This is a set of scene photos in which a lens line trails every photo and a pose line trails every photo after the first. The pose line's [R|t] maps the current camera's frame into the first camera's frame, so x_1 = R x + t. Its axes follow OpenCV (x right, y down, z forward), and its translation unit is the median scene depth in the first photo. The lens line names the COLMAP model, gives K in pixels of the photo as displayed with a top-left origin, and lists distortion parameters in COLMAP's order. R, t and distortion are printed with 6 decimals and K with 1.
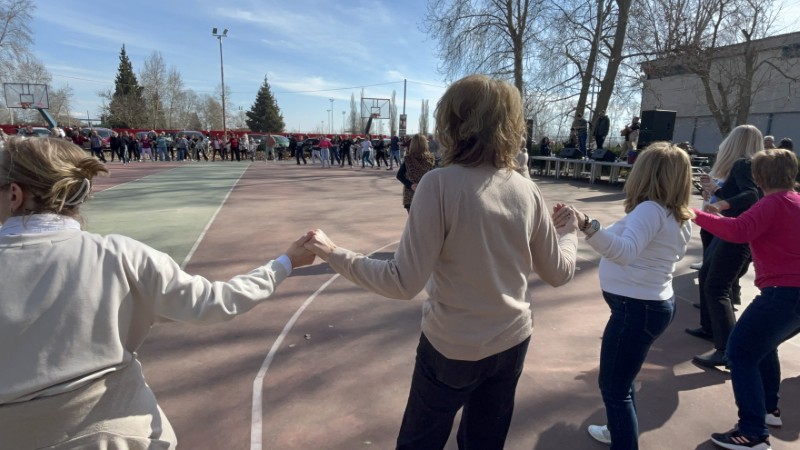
lens RADIAL K [[448.9, 0, 395.3], [0, 448.9, 228.0], [0, 0, 1]] dist [-0.021914, 0.000735]
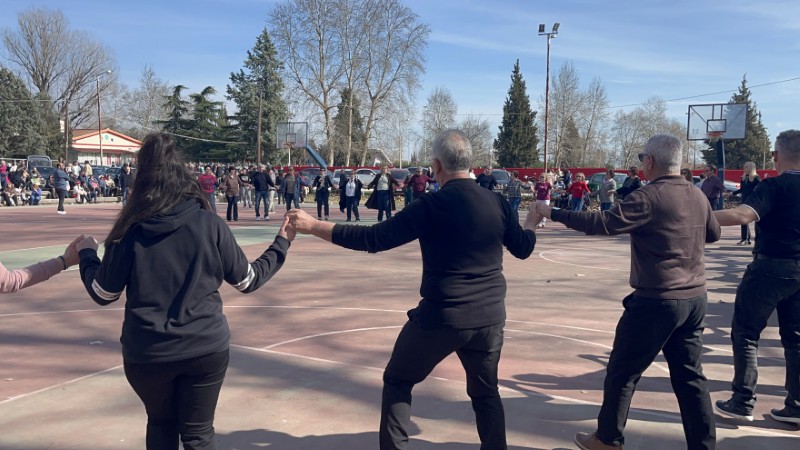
lens RADIAL K [[708.7, 0, 403.2], [0, 708.7, 231.2], [0, 0, 1]] dist [0.025761, -0.057079]
pose [[0.667283, 0.040120, -0.743723, 0.174114], [-0.133179, 0.988882, -0.066146, -0.015403], [0.732800, 0.143186, 0.665208, 0.087586]]
